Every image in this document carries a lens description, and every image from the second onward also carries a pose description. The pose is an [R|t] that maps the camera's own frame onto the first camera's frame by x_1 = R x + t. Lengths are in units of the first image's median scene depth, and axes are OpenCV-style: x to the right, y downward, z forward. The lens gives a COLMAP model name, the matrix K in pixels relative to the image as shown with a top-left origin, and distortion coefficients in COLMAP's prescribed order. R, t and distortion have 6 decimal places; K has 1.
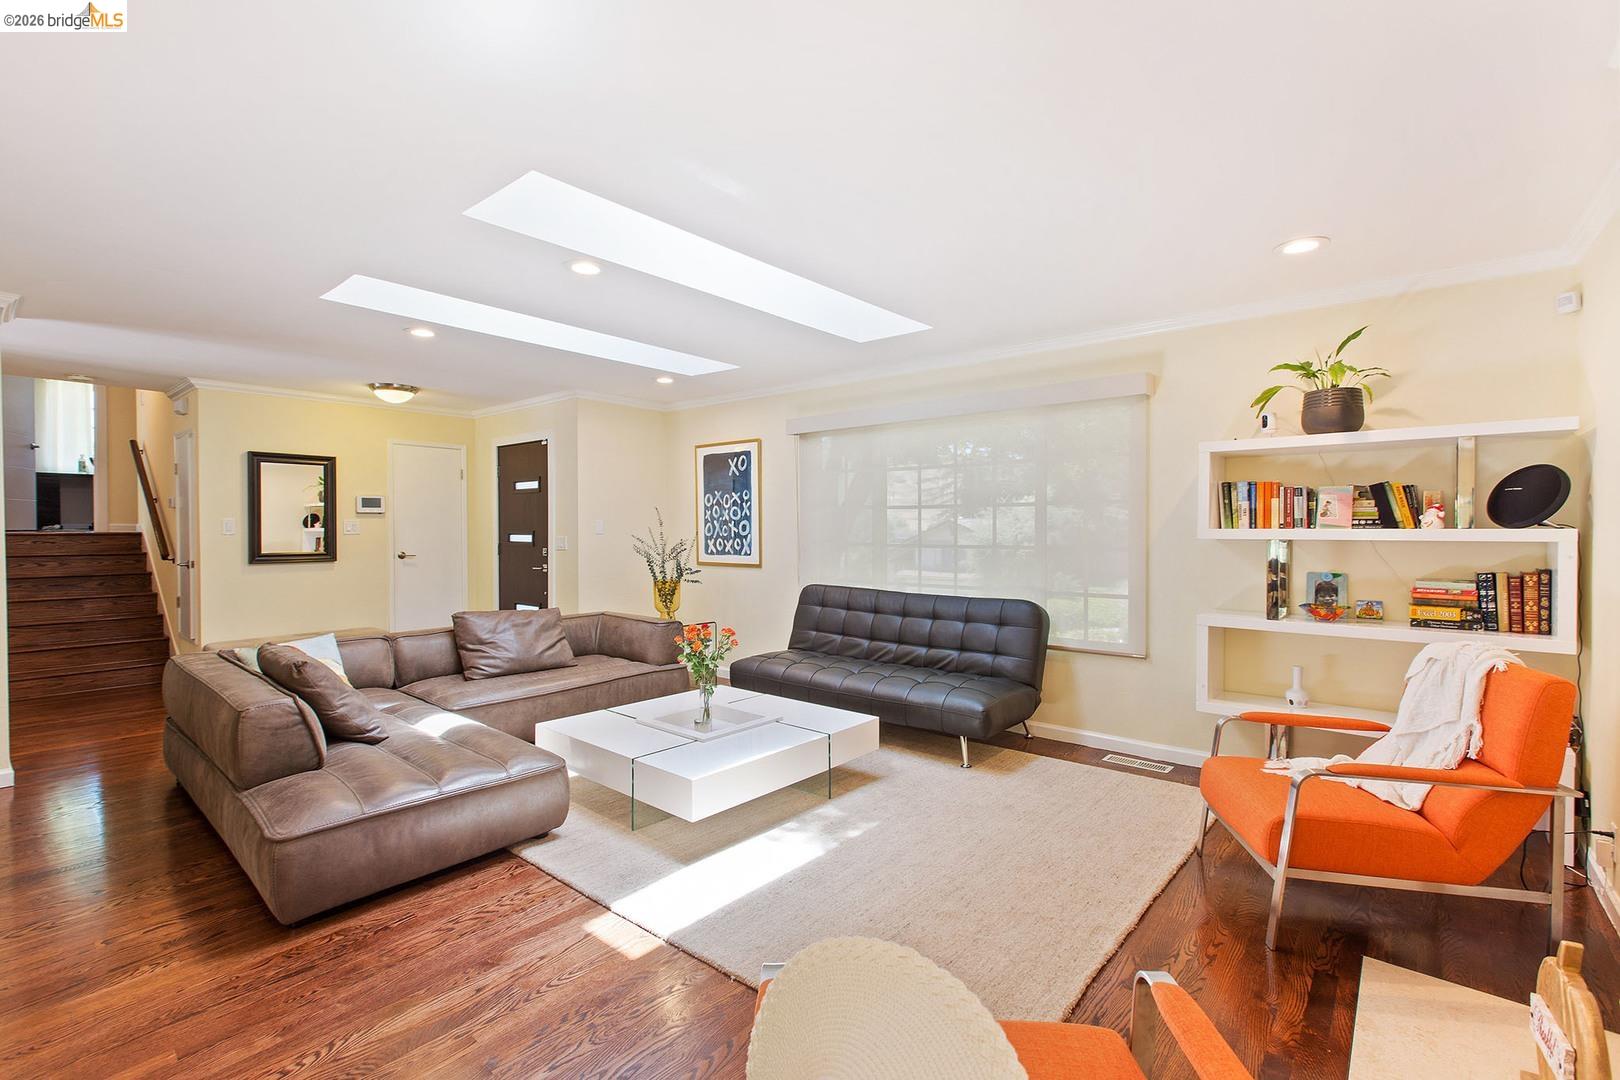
lens RADIAL K [[727.6, 0, 809.7], [0, 727.6, 544.2], [0, 0, 1]] dist [0.002038, -0.000174]
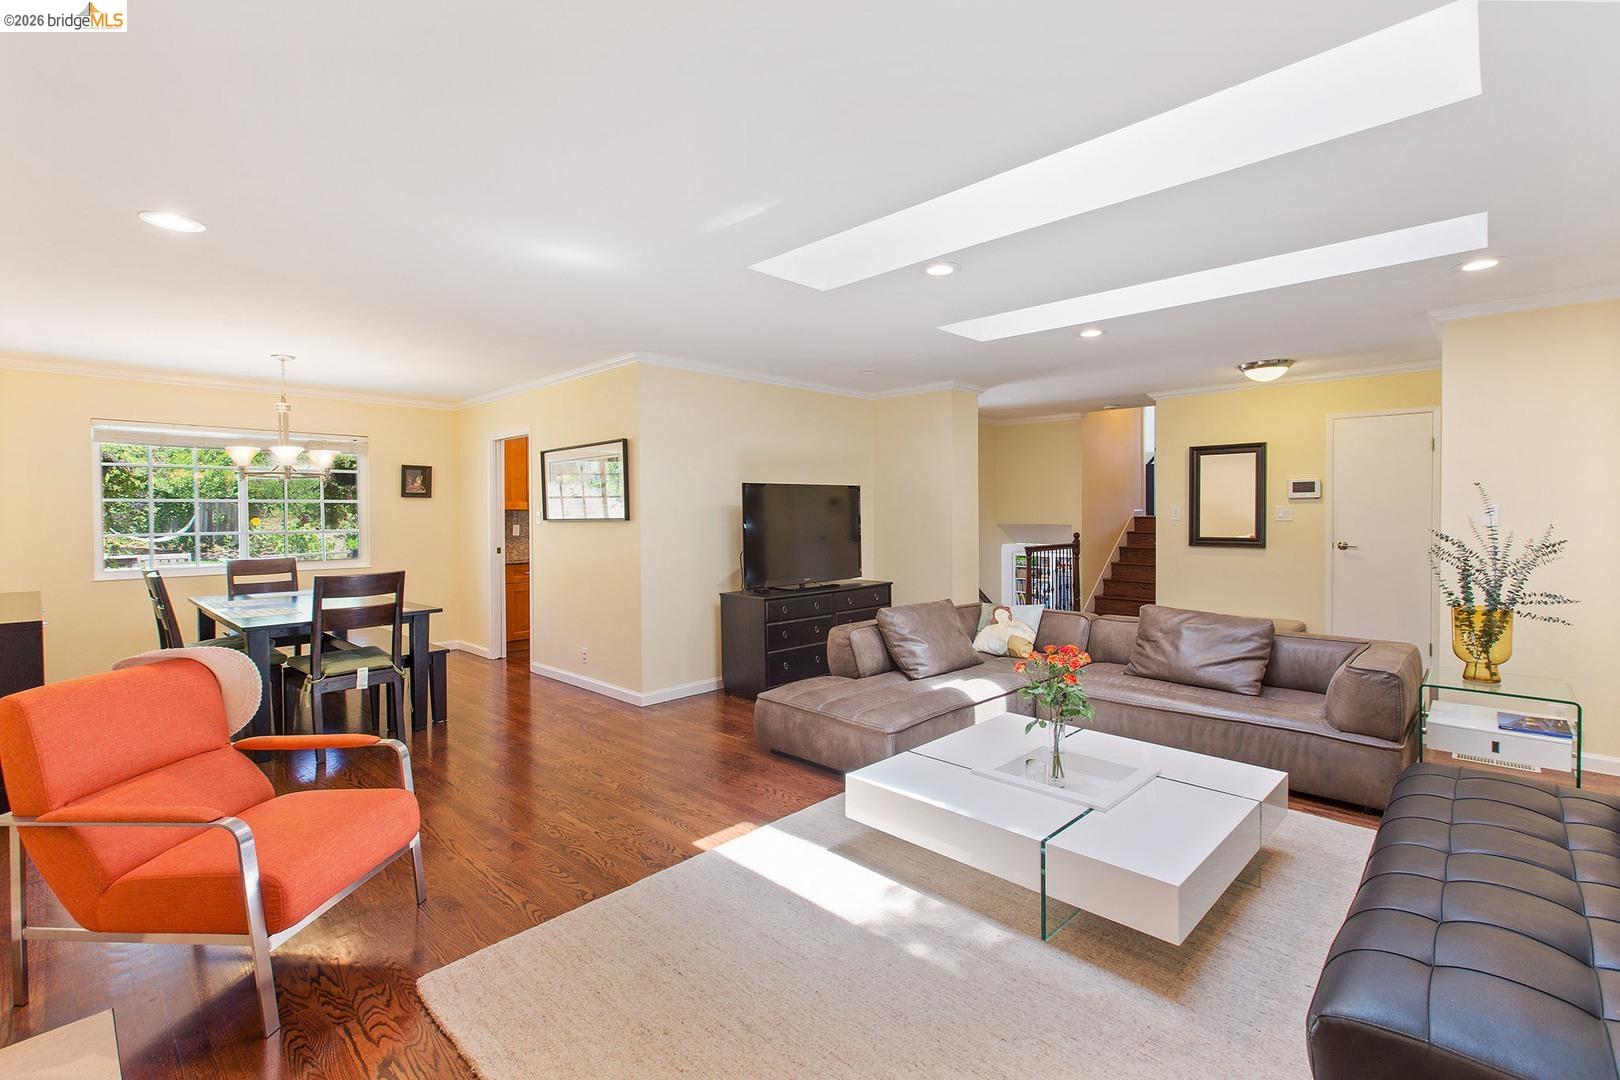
lens RADIAL K [[737.0, 0, 823.7], [0, 737.0, 540.6], [0, 0, 1]] dist [0.001633, 0.000499]
pose [[-0.063354, 0.041394, -0.997132, 0.419210], [-0.014696, 0.998992, 0.042405, -0.022319], [0.997883, 0.017340, -0.062682, 0.506066]]
